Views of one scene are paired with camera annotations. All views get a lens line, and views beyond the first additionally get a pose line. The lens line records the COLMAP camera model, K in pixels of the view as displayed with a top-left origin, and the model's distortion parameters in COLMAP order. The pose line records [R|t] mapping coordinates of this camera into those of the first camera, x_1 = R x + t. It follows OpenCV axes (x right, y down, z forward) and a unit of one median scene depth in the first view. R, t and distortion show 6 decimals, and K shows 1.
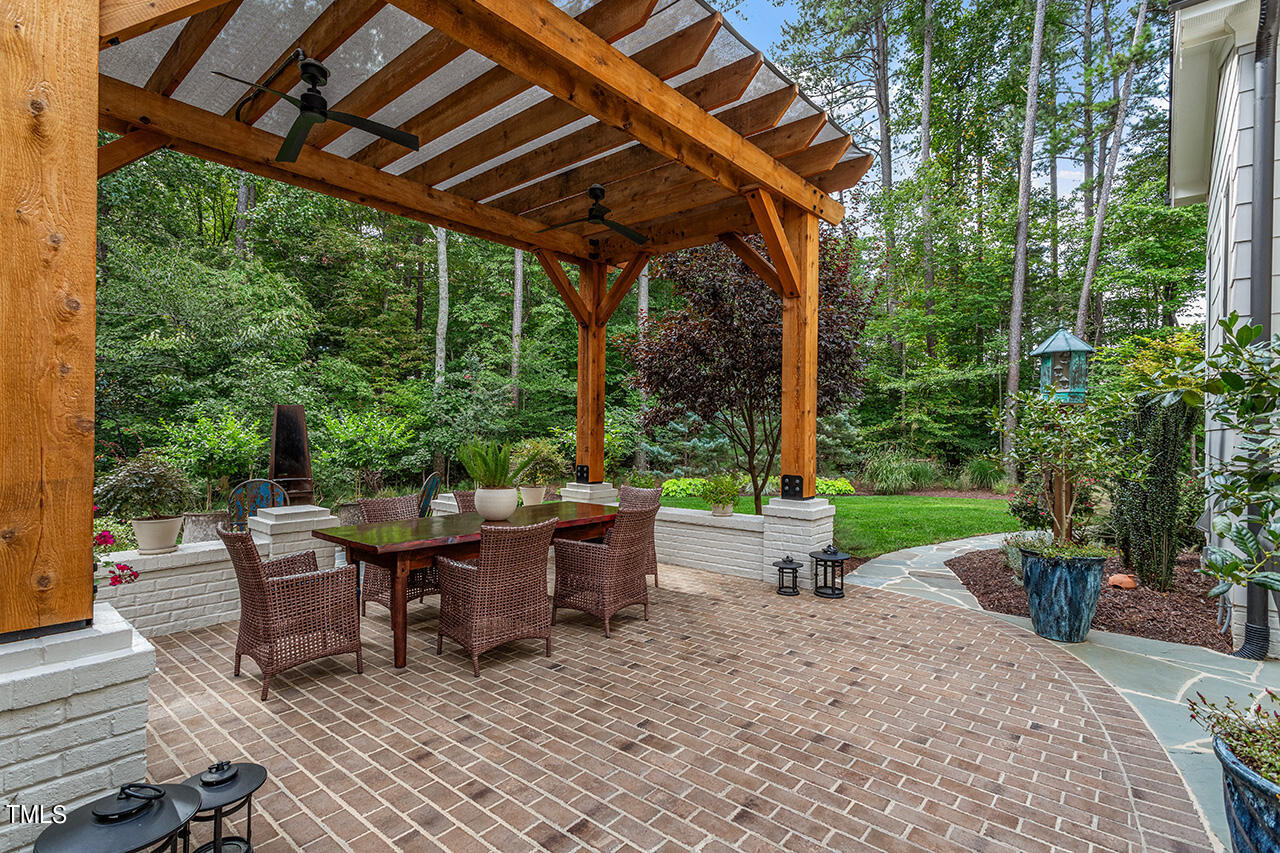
lens RADIAL K [[612.5, 0, 637.4], [0, 612.5, 429.6], [0, 0, 1]] dist [-0.000471, -0.000191]
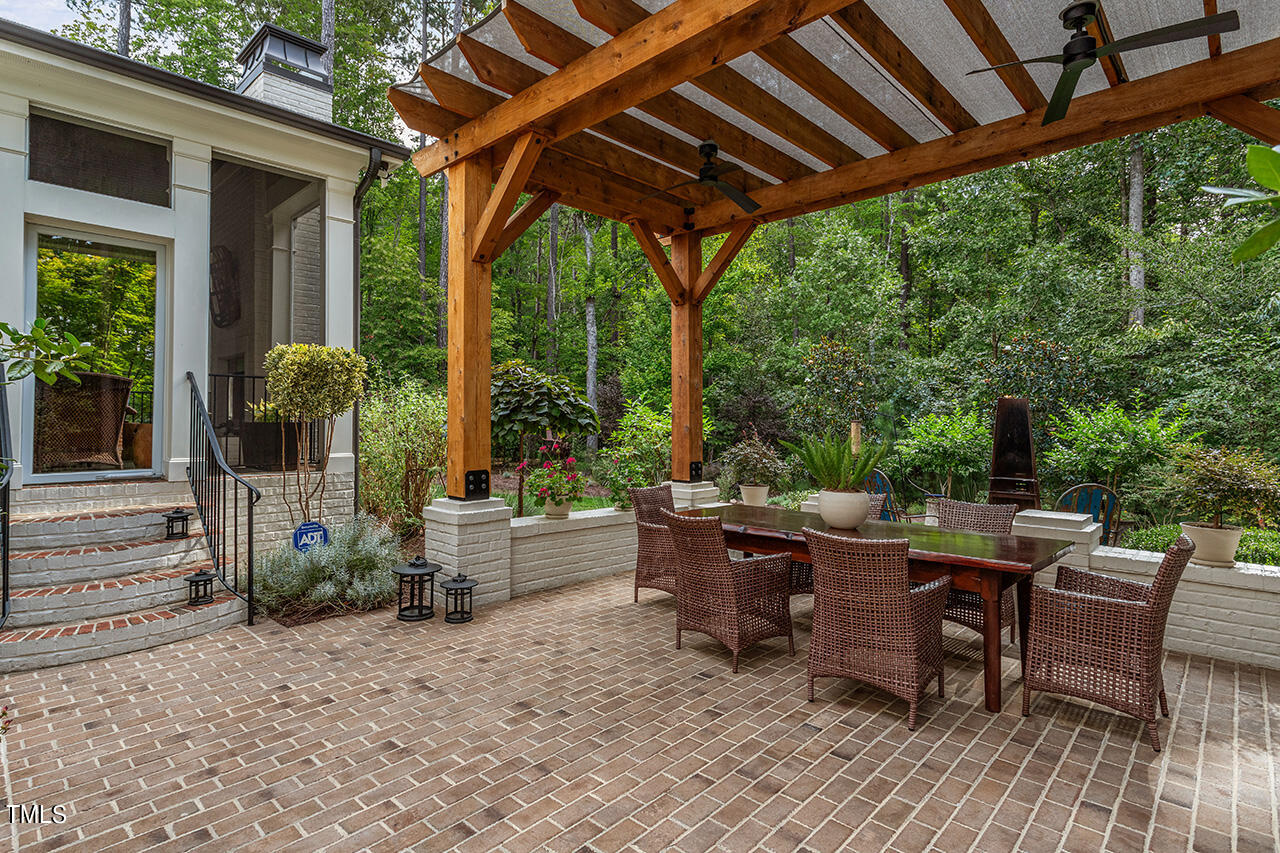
lens RADIAL K [[644.4, 0, 636.7], [0, 644.4, 420.8], [0, 0, 1]] dist [0.001065, 0.000138]
pose [[-0.054741, -0.006558, -0.998479, 0.962598], [-0.003478, 0.999974, -0.006377, 0.001892], [0.998495, 0.003124, -0.054762, 1.055596]]
